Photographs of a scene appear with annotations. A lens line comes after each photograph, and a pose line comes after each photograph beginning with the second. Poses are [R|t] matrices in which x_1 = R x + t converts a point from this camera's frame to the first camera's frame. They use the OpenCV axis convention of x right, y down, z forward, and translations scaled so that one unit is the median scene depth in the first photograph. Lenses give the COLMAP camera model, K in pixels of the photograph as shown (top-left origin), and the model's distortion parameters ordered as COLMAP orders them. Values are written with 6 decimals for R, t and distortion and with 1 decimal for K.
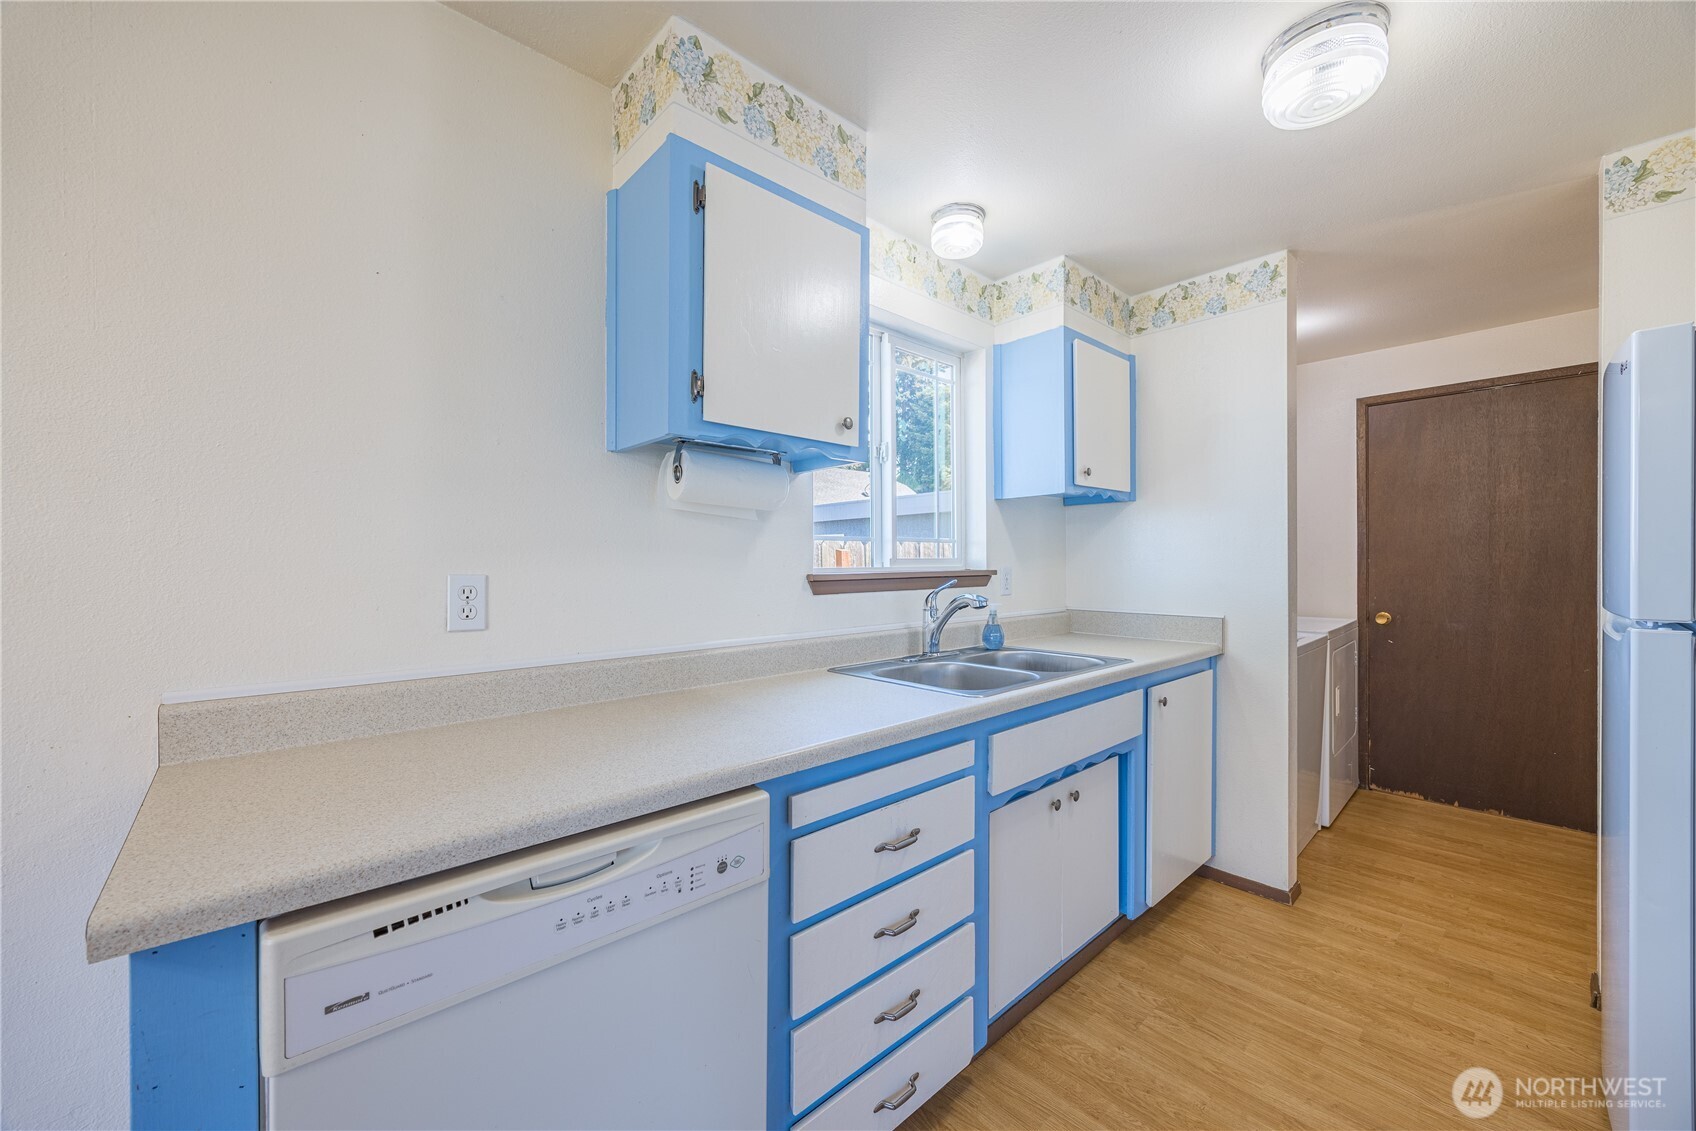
lens RADIAL K [[647.7, 0, 850.4], [0, 647.7, 565.0], [0, 0, 1]] dist [-0.002026, -0.000165]
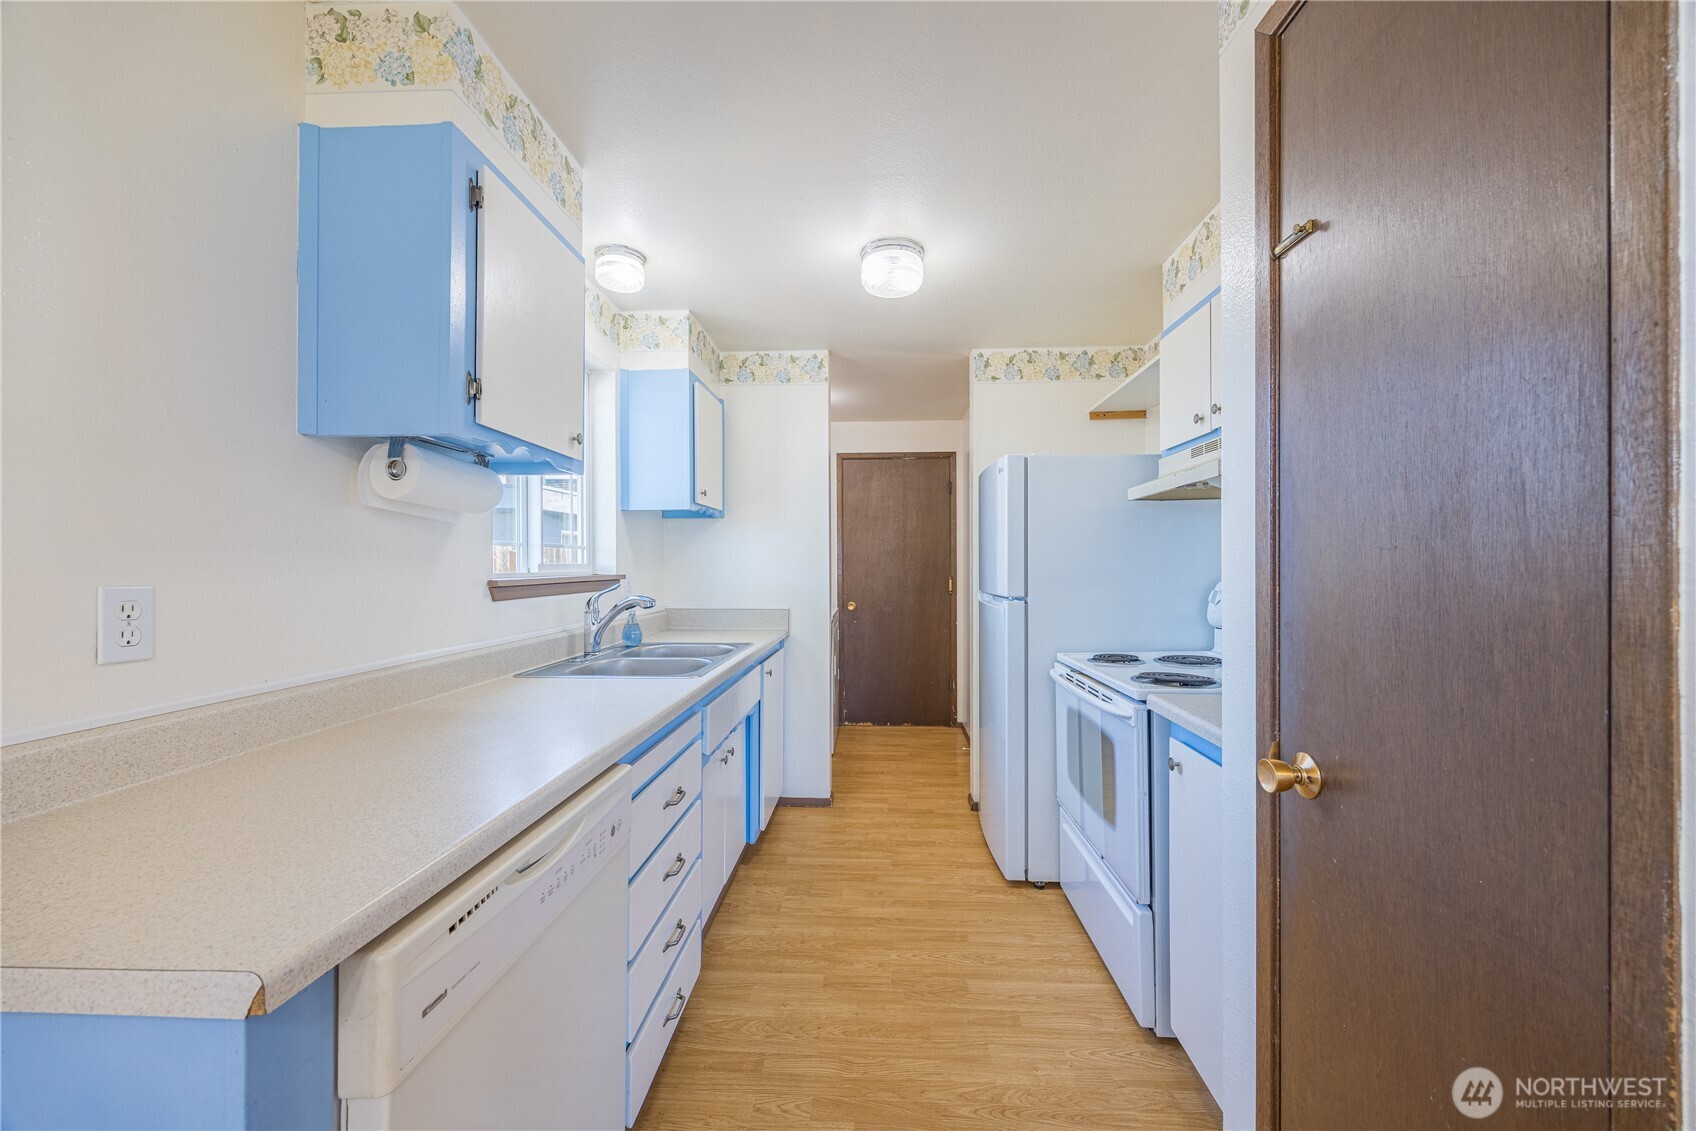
lens RADIAL K [[647.7, 0, 851.5], [0, 647.7, 563.8], [0, 0, 1]] dist [-0.002026, -0.000165]
pose [[0.710462, 0.005246, 0.703716, -0.355543], [0.000561, 0.999968, -0.008020, -0.002176], [-0.703735, 0.006093, 0.710436, -0.065847]]
